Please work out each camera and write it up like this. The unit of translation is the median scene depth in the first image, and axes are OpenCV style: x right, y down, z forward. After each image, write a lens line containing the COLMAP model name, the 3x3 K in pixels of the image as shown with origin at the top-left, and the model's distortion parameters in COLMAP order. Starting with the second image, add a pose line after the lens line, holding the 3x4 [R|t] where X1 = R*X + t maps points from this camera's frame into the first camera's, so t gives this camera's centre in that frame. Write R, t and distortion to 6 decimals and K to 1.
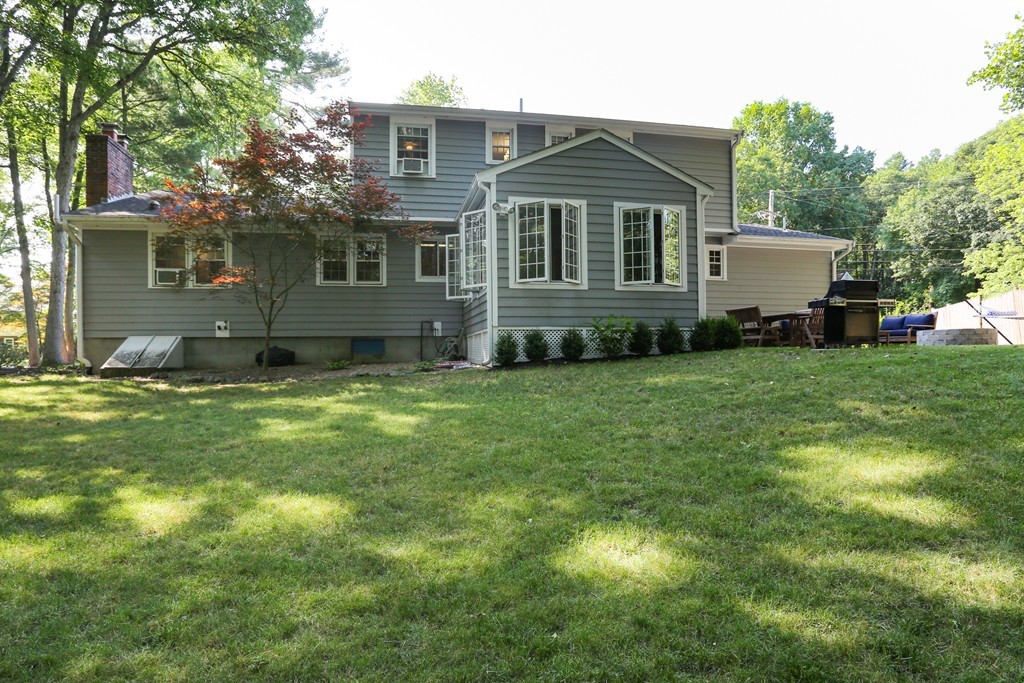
lens RADIAL K [[509.2, 0, 522.1], [0, 509.2, 353.3], [0, 0, 1]] dist [-0.070758, 0.028131]
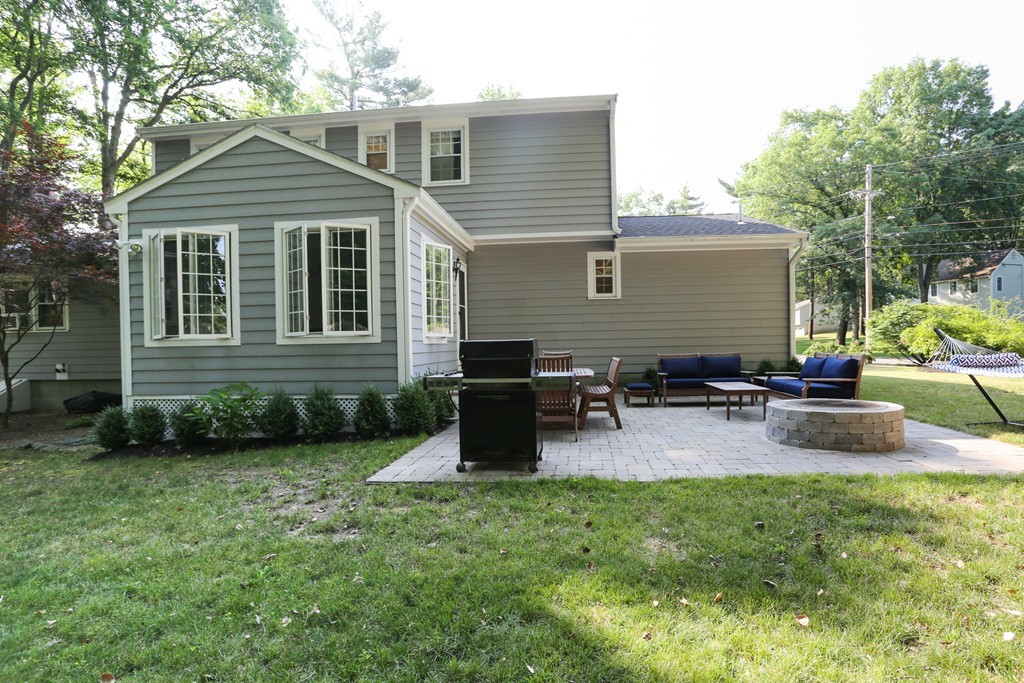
lens RADIAL K [[491.9, 0, 512.0], [0, 491.9, 341.5], [0, 0, 1]] dist [-0.069399, 0.025309]
pose [[0.970126, -0.014644, -0.242159, 0.499334], [0.011336, 0.999823, -0.015045, -0.084800], [0.242336, 0.011850, 0.970120, 0.305296]]
